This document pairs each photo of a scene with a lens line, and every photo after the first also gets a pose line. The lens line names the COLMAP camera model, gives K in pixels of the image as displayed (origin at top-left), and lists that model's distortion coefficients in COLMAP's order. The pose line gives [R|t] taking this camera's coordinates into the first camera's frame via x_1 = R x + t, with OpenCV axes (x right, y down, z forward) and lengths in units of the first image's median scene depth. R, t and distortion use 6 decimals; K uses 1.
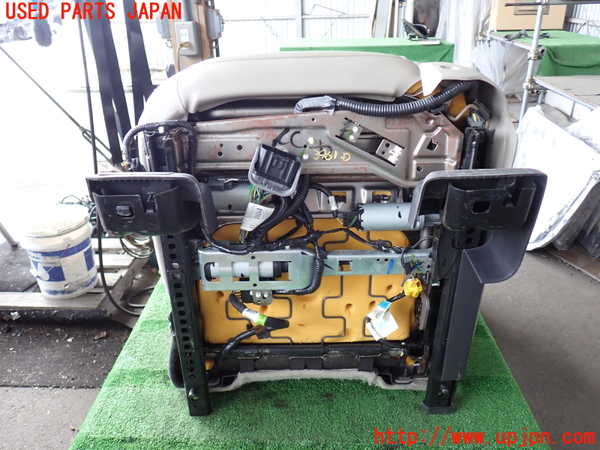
lens RADIAL K [[485.5, 0, 300.0], [0, 485.5, 225.0], [0, 0, 1]] dist [-0.009531, -0.007835]
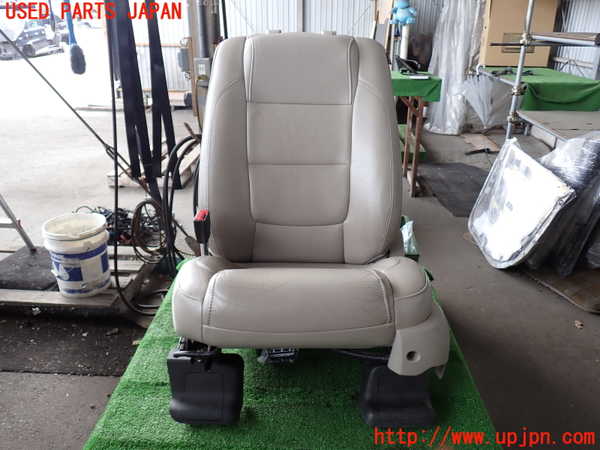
lens RADIAL K [[485.5, 0, 300.0], [0, 485.5, 225.0], [0, 0, 1]] dist [-0.009531, -0.007835]
pose [[0.999489, 0.030807, 0.008550, -0.000684], [-0.030389, 0.998508, -0.045358, 0.020943], [-0.009935, 0.045075, 0.998934, -0.113864]]
